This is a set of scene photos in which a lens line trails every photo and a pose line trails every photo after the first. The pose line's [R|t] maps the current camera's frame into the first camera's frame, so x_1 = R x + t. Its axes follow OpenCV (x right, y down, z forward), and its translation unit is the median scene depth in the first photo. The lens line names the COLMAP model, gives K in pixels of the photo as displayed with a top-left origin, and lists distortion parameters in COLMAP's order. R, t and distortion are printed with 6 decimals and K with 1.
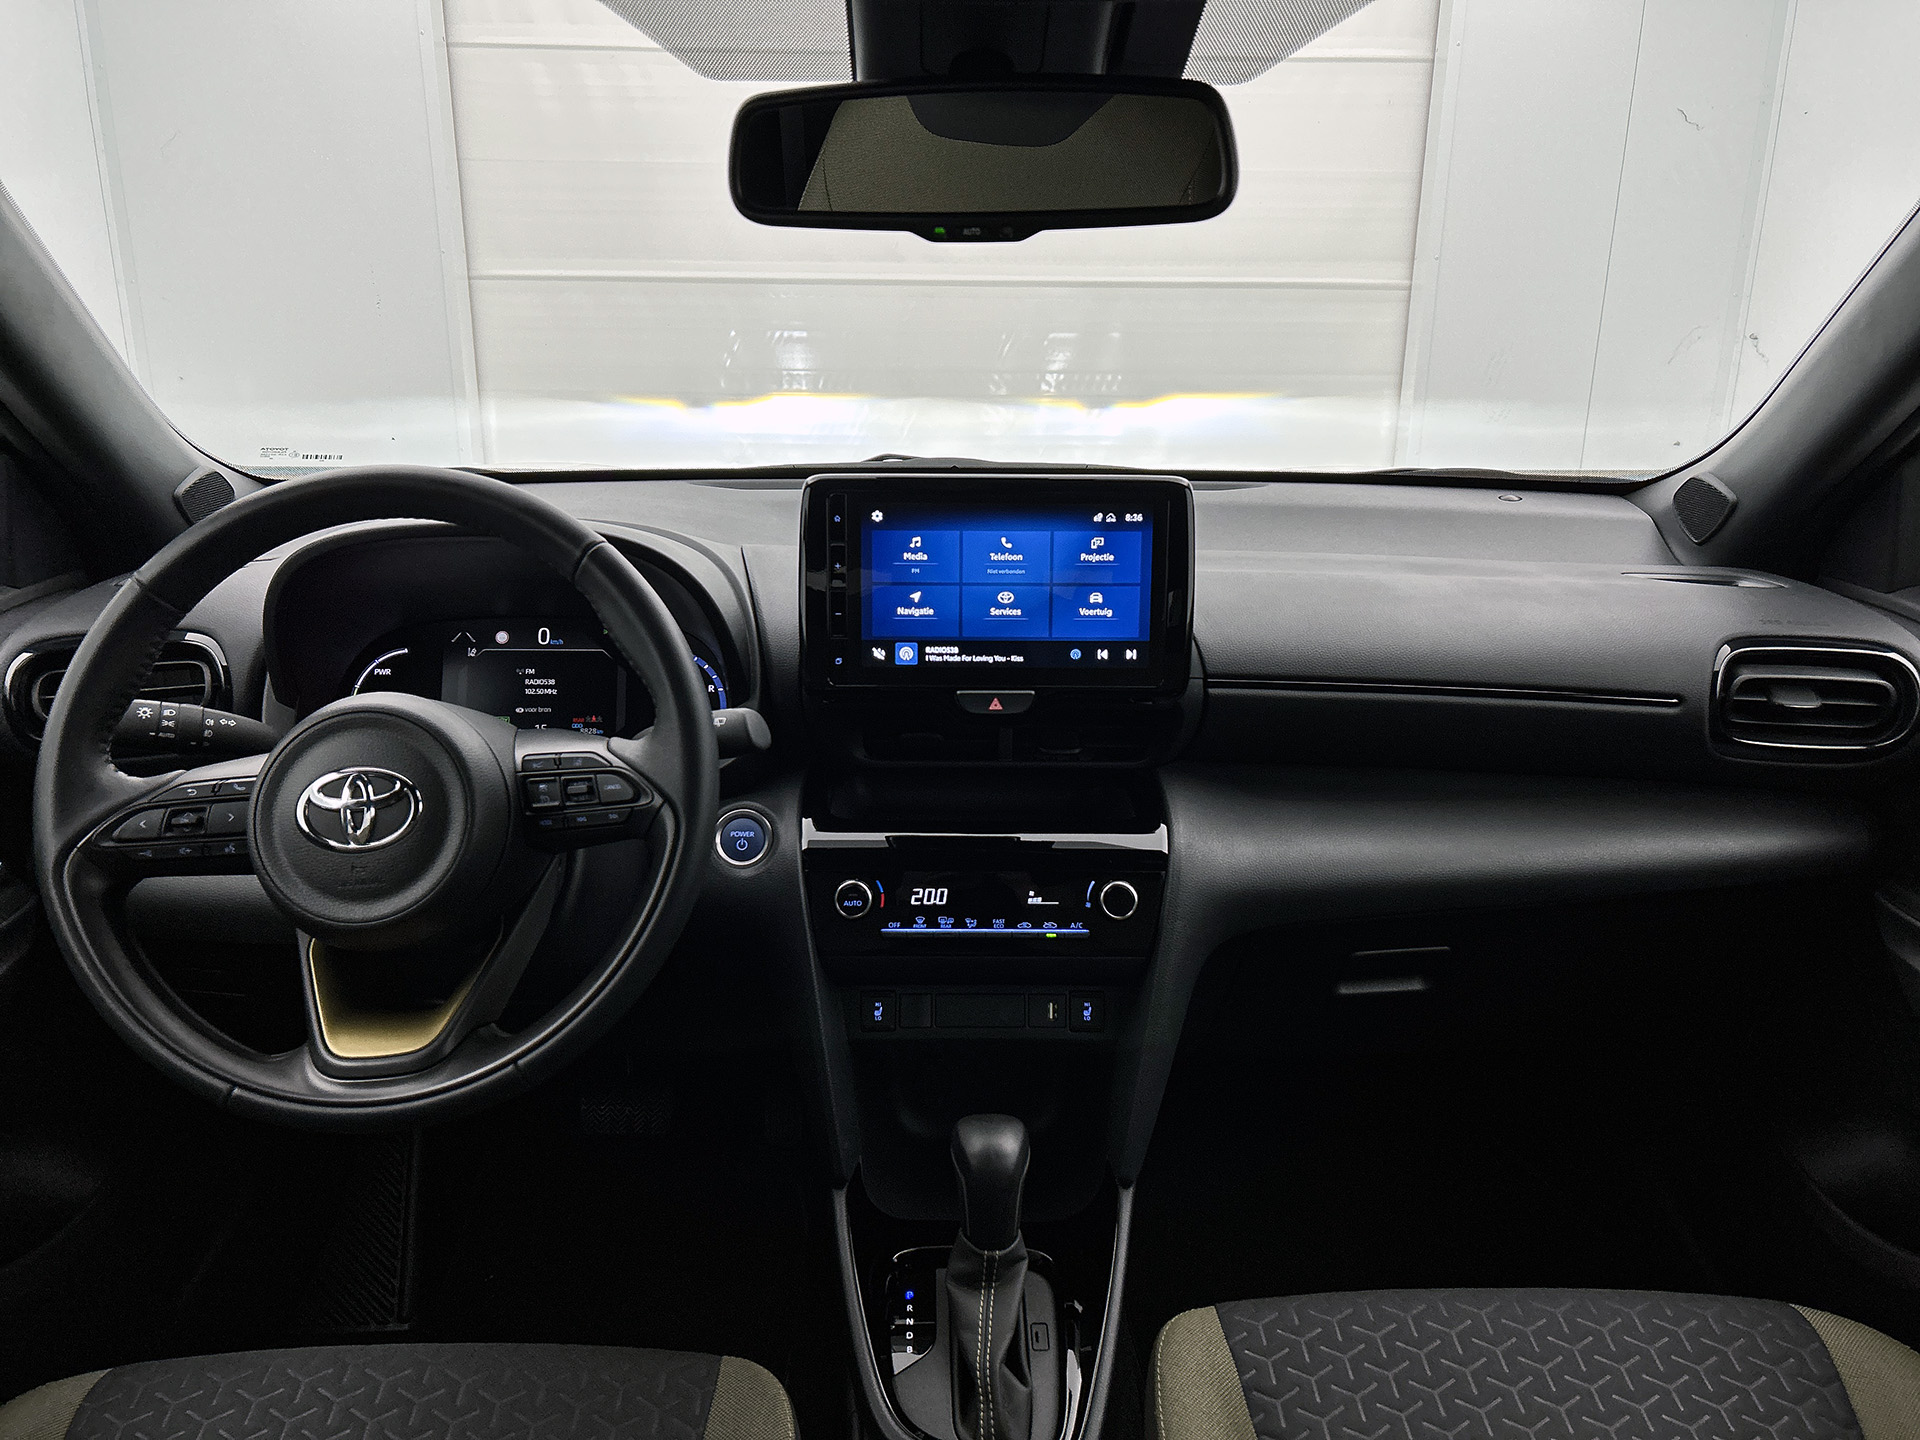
lens RADIAL K [[1473.7, 0, 960.0], [0, 1473.7, 720.0], [0, 0, 1]] dist [0.089320, -0.163929]
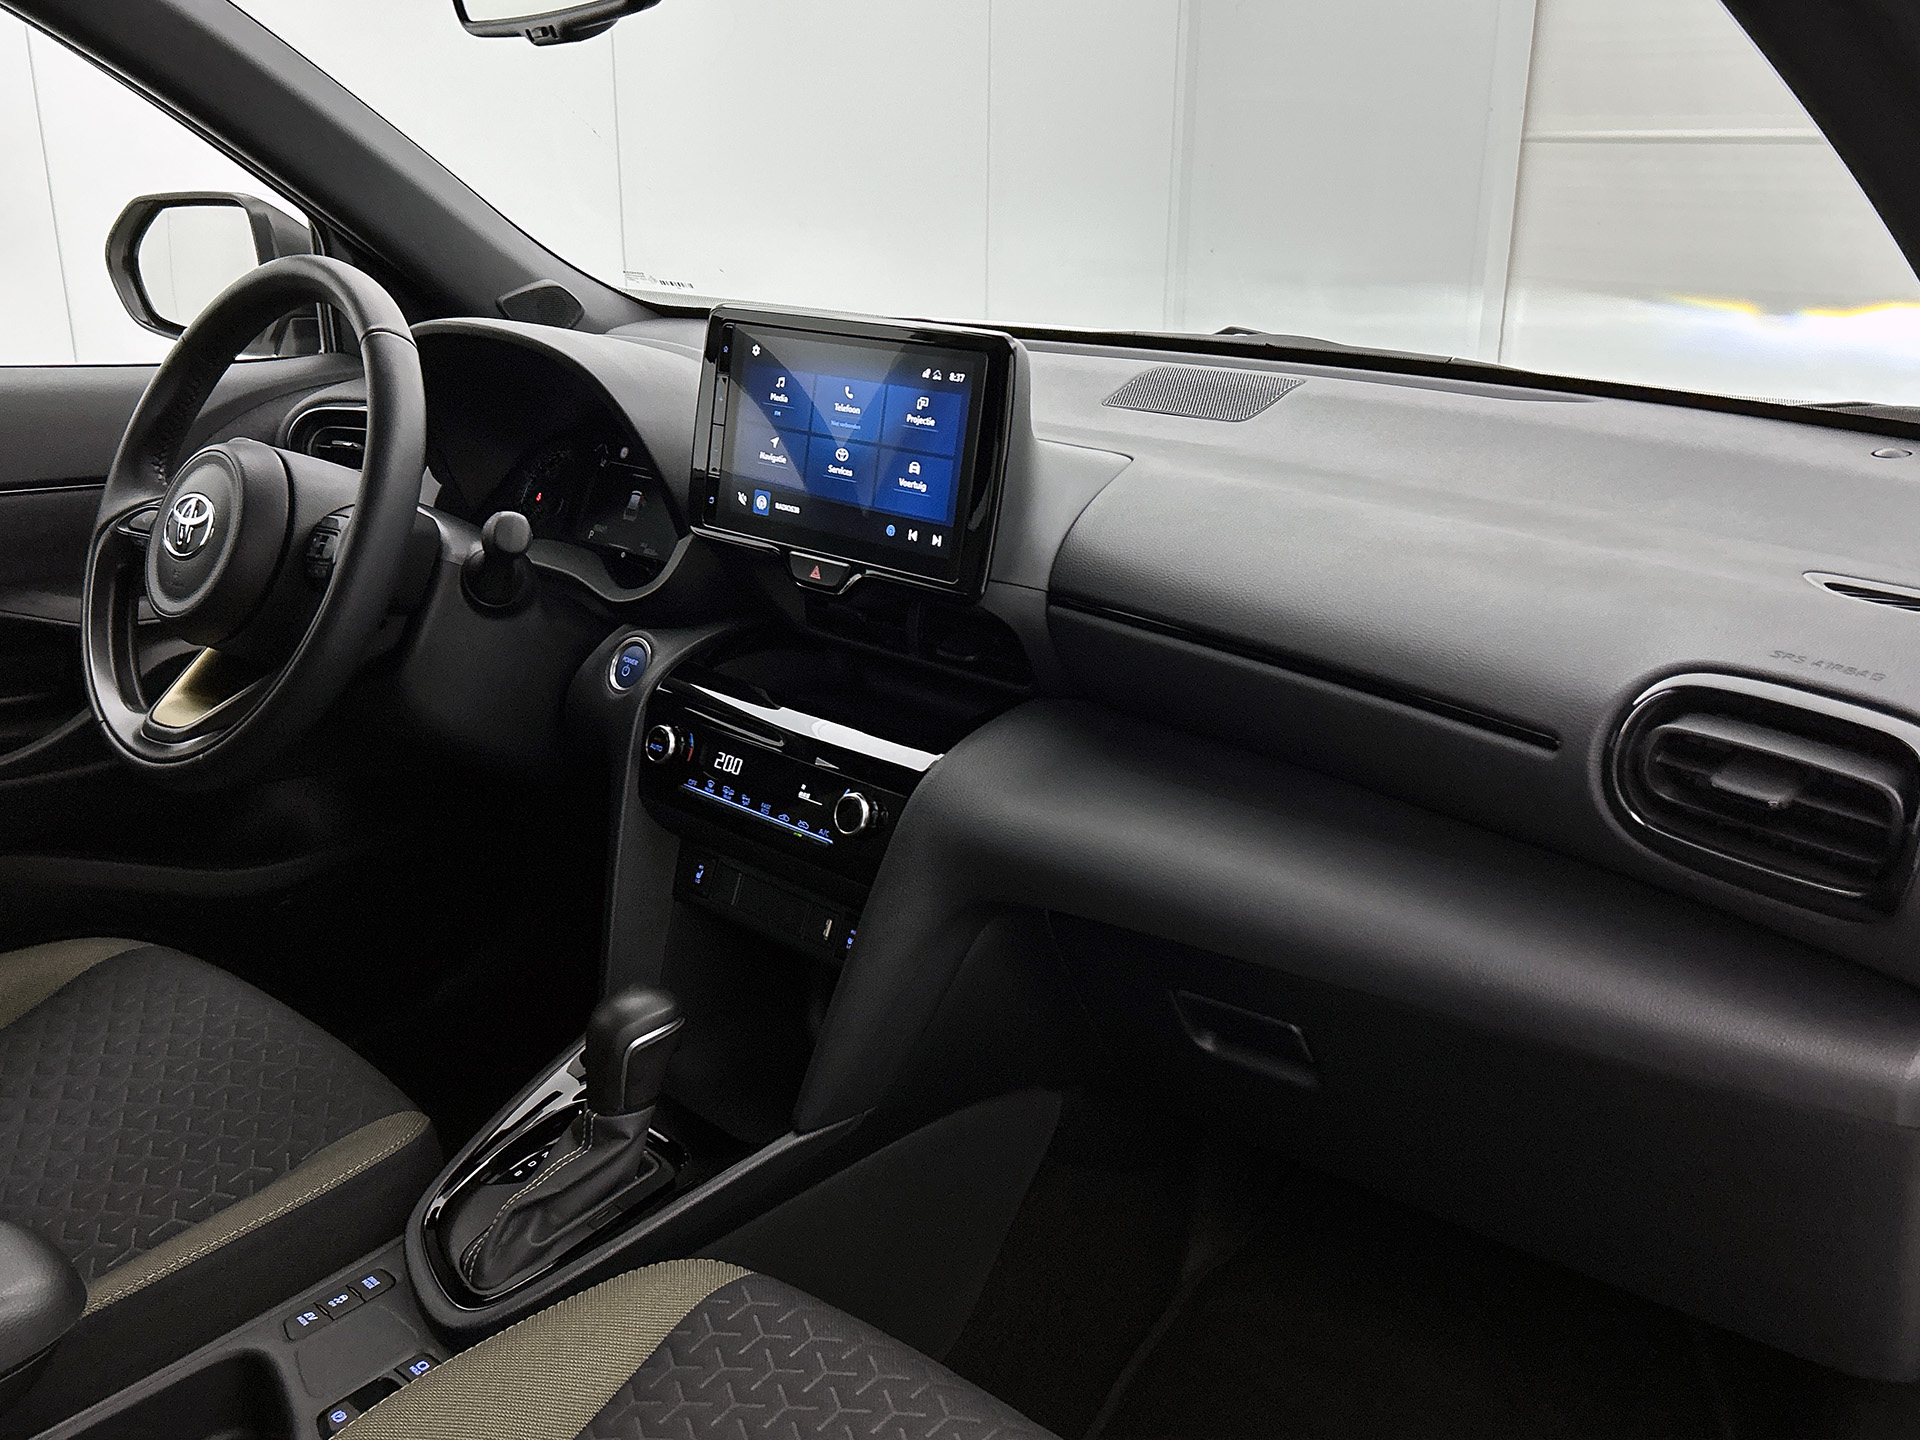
lens RADIAL K [[1817.6, 0, 961.2], [0, 1817.6, 759.3], [0, 0, 1]] dist [0.071078, -0.002222]
pose [[0.705100, 0.226110, -0.672092, 1.051556], [-0.208453, 0.972015, 0.108322, -0.047215], [0.677776, 0.063722, 0.732502, 0.313334]]
